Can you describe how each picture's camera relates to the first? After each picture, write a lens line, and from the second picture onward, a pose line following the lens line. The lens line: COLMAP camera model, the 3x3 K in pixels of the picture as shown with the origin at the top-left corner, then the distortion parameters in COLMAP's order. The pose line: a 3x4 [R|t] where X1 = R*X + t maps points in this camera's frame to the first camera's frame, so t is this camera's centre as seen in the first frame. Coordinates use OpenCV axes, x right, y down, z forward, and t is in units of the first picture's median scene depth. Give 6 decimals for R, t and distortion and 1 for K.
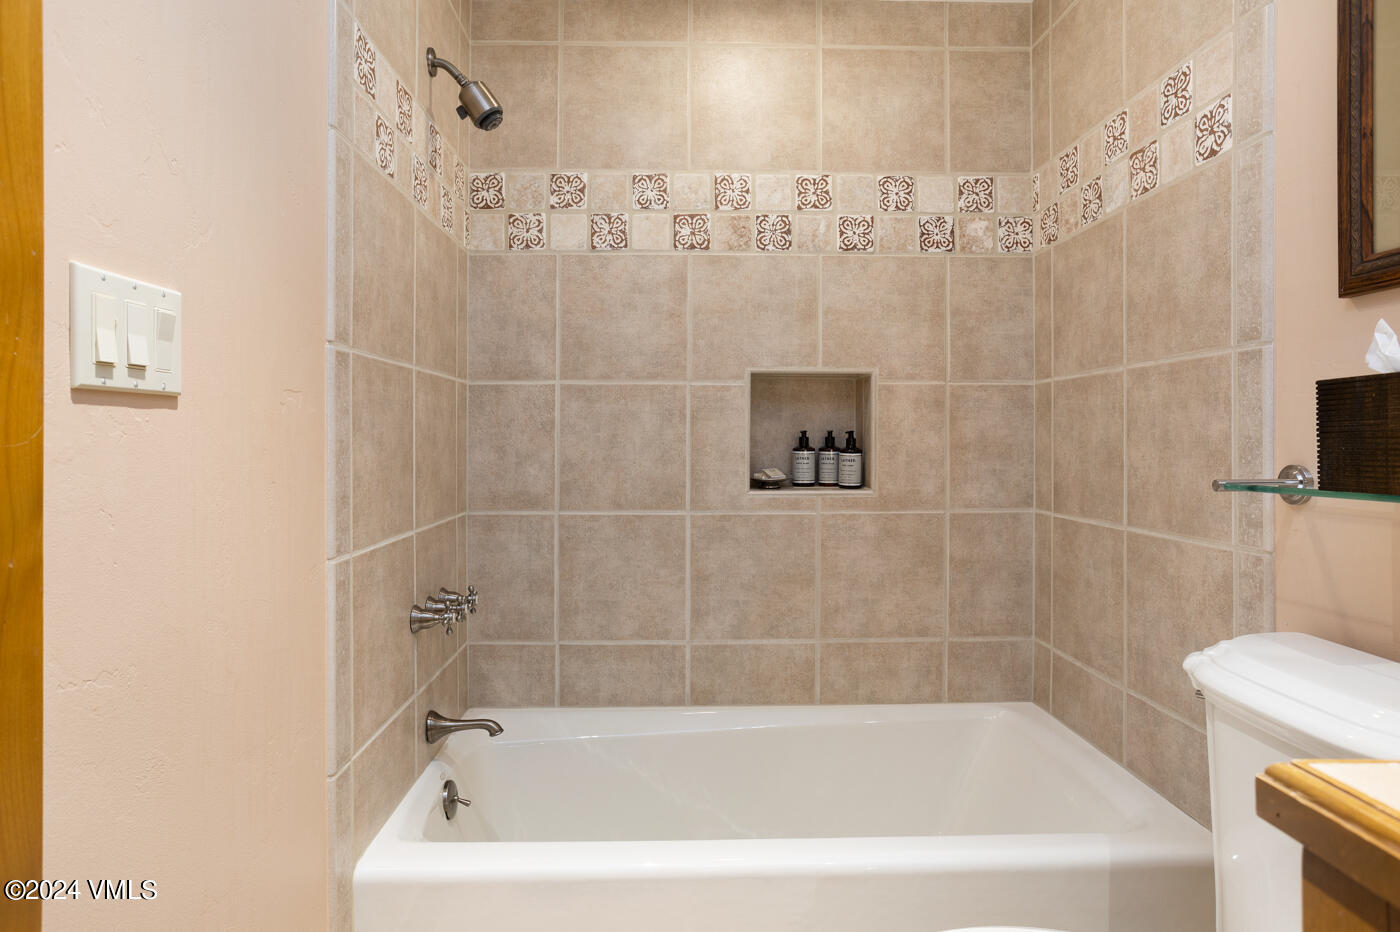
lens RADIAL K [[830.1, 0, 691.1], [0, 830.1, 435.2], [0, 0, 1]] dist [-0.036512, 0.030333]
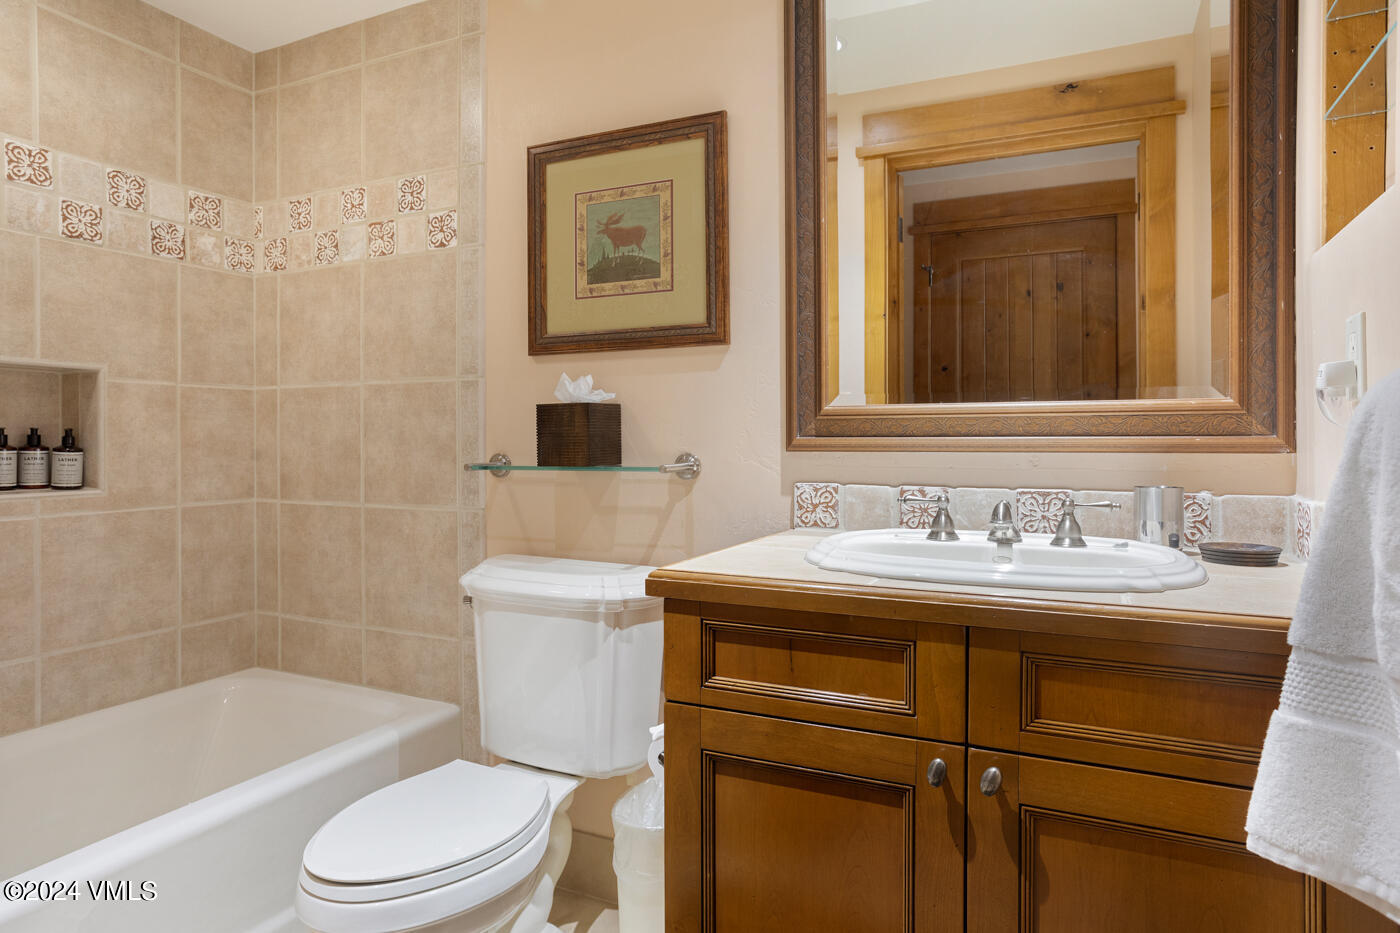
lens RADIAL K [[830.1, 0, 666.6], [0, 830.1, 437.5], [0, 0, 1]] dist [-0.036512, 0.030333]
pose [[0.476979, 0.002726, 0.878910, -0.317544], [-0.005554, 0.999985, -0.000087, 0.001525], [-0.878897, -0.004840, 0.476987, -0.045765]]
